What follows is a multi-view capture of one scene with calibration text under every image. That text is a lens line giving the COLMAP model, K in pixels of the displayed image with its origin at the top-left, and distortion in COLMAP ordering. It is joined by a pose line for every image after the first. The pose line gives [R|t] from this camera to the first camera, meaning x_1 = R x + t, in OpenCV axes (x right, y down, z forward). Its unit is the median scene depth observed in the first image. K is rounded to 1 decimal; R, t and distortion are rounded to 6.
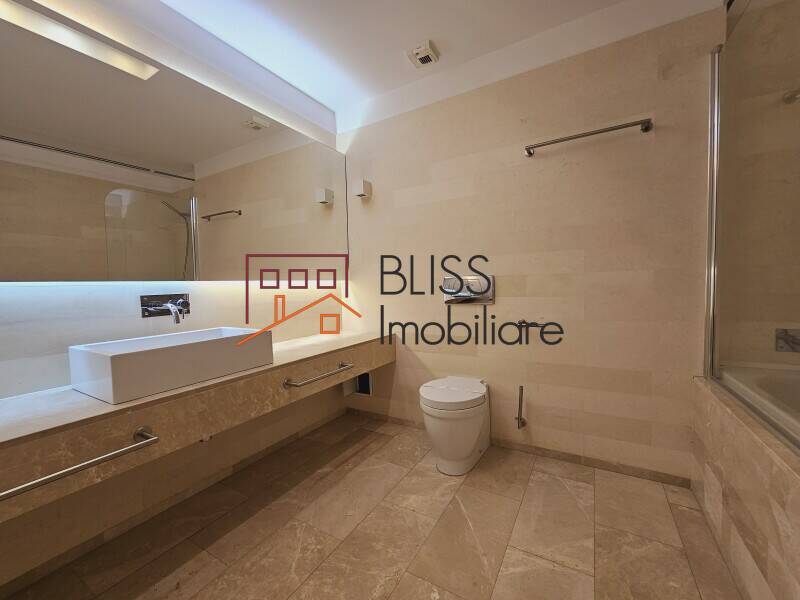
lens RADIAL K [[327.9, 0, 397.3], [0, 327.9, 300.6], [0, 0, 1]] dist [-0.009661, -0.000521]
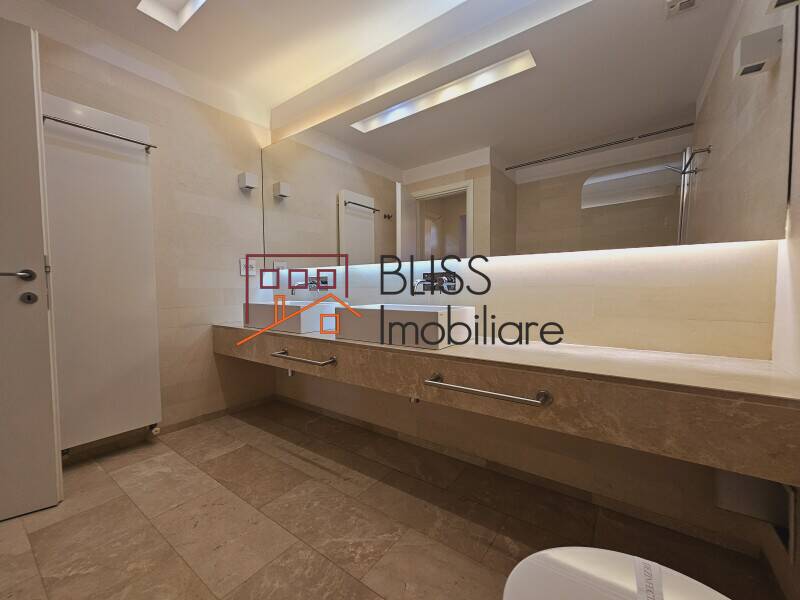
lens RADIAL K [[327.9, 0, 403.3], [0, 327.9, 299.2], [0, 0, 1]] dist [-0.009661, -0.000521]
pose [[-0.091621, 0.062127, -0.993854, 0.504512], [-0.041088, 0.996966, 0.066109, 0.002997], [0.994946, 0.046892, -0.088791, 1.027849]]
